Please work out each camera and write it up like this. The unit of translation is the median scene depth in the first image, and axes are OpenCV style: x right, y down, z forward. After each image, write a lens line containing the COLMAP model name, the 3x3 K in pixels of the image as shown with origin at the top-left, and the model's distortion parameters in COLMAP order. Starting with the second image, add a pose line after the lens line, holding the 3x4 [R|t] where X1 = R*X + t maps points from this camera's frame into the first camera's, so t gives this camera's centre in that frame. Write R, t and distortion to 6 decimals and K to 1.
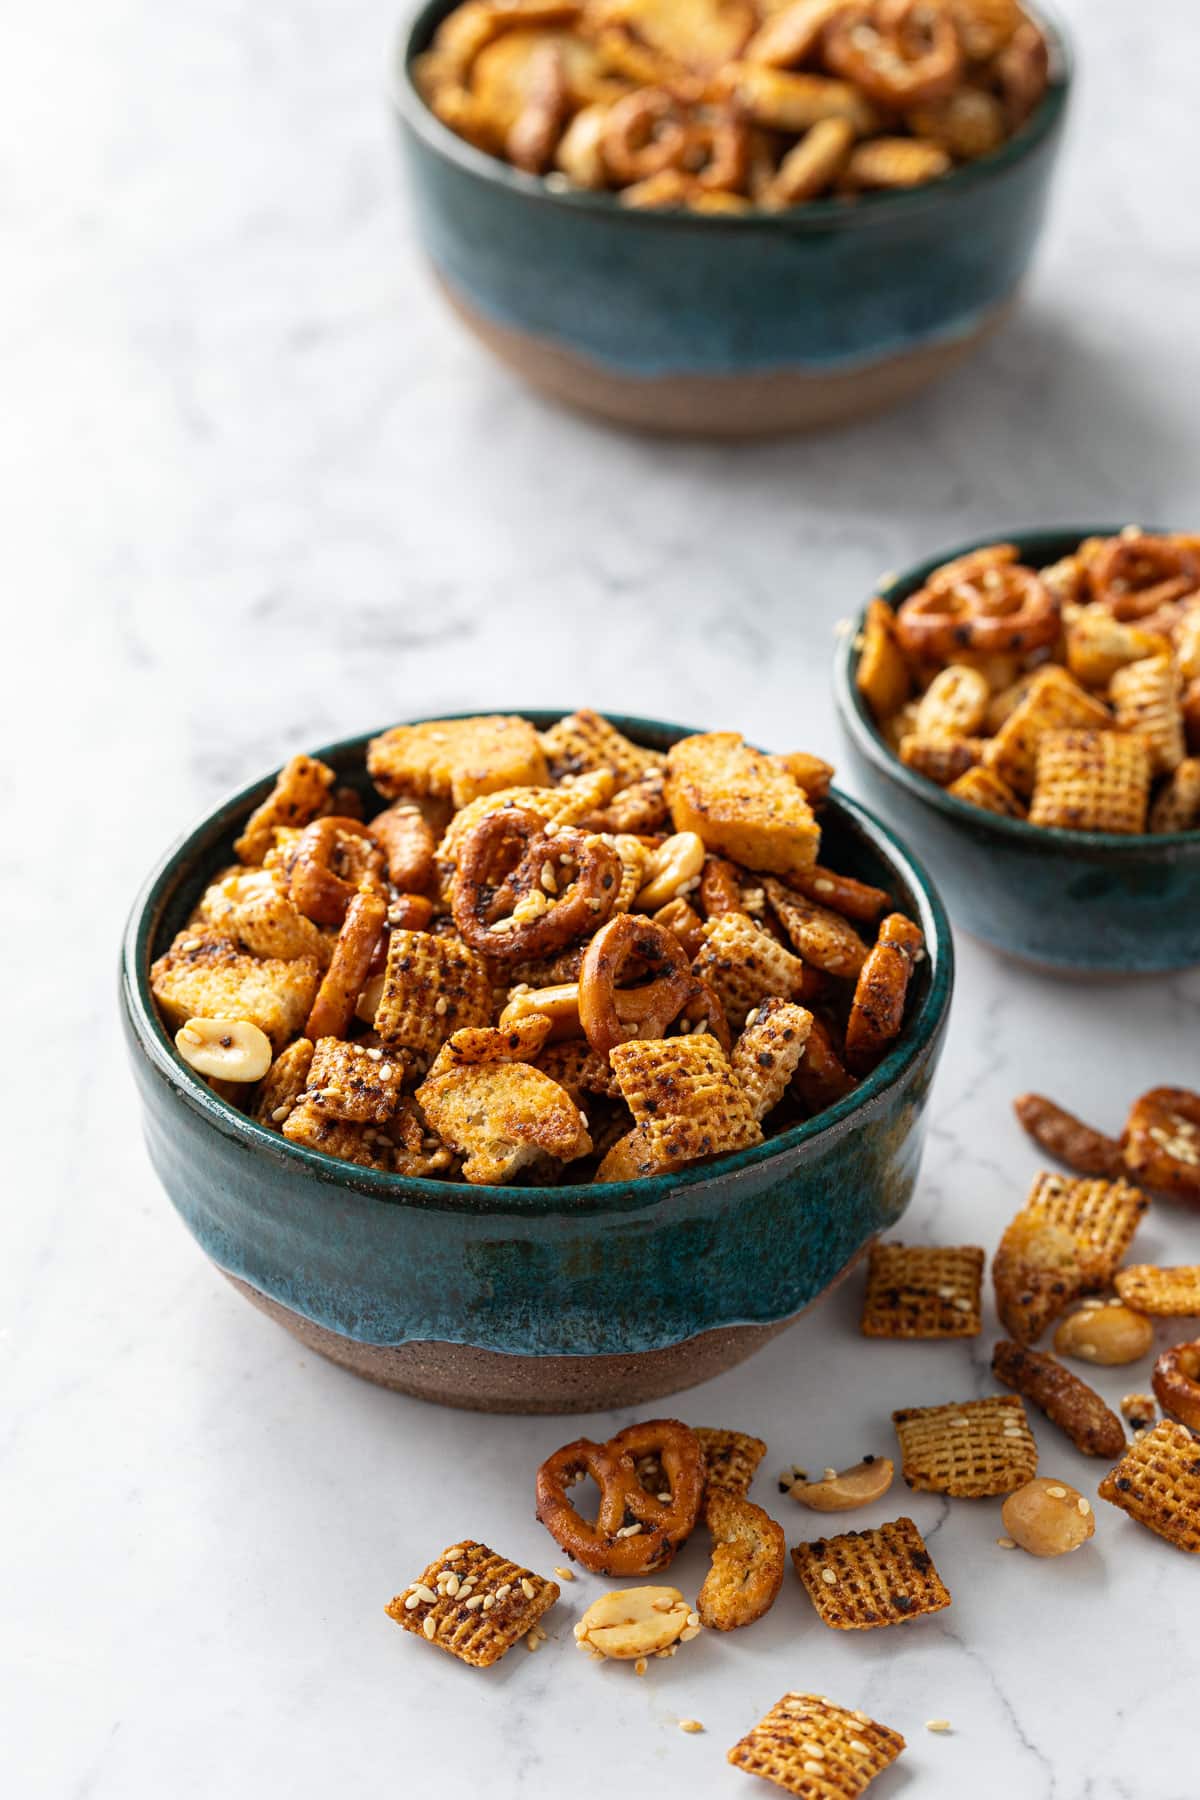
lens RADIAL K [[5845.4, 0, 600.9], [0, 5845.4, 857.7], [0, 0, 1]] dist [-0.079157, 0.159328]
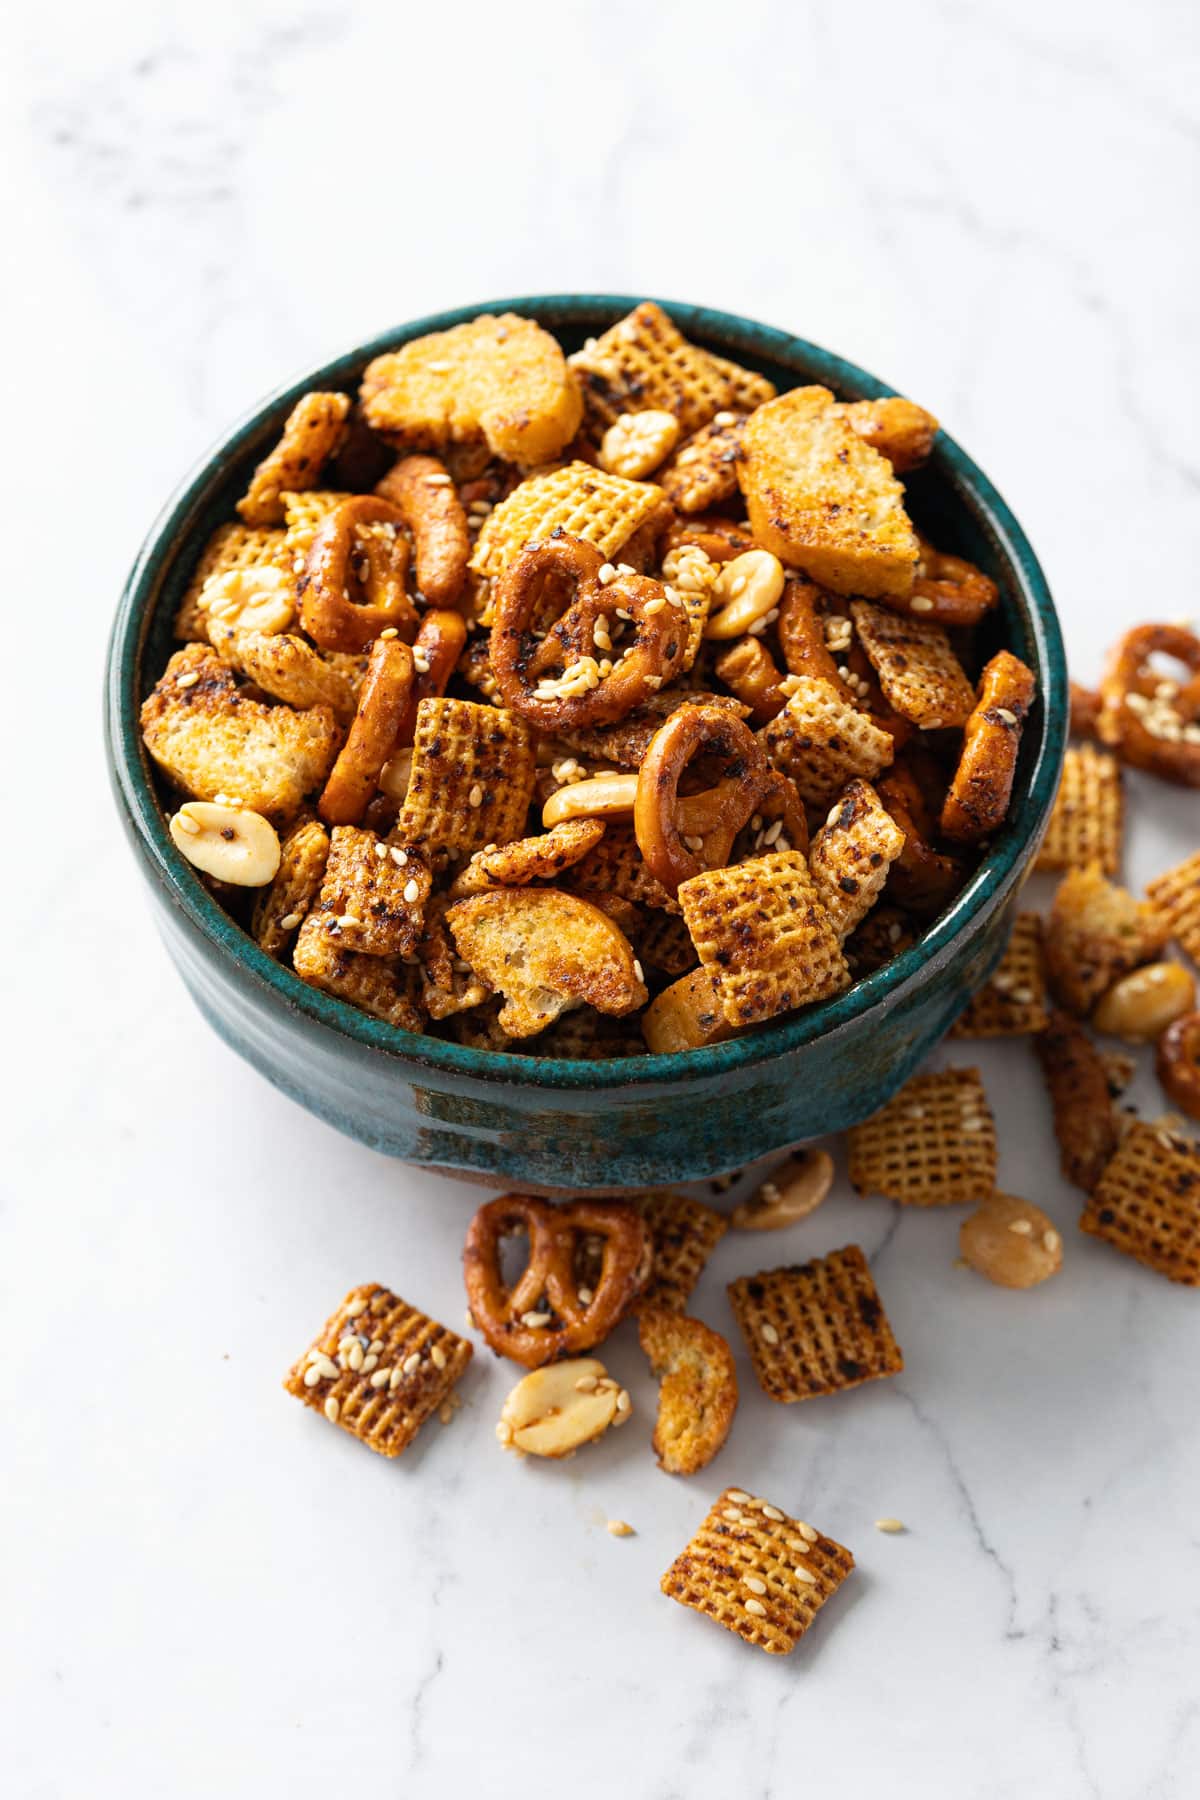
lens RADIAL K [[5845.4, 0, 600.9], [0, 5845.4, 857.7], [0, 0, 1]] dist [-0.079157, 0.159328]
pose [[0.999837, 0.017927, 0.002038, -0.010390], [-0.017380, 0.926630, 0.375572, -0.290904], [0.004844, -0.375546, 0.926791, 0.193300]]
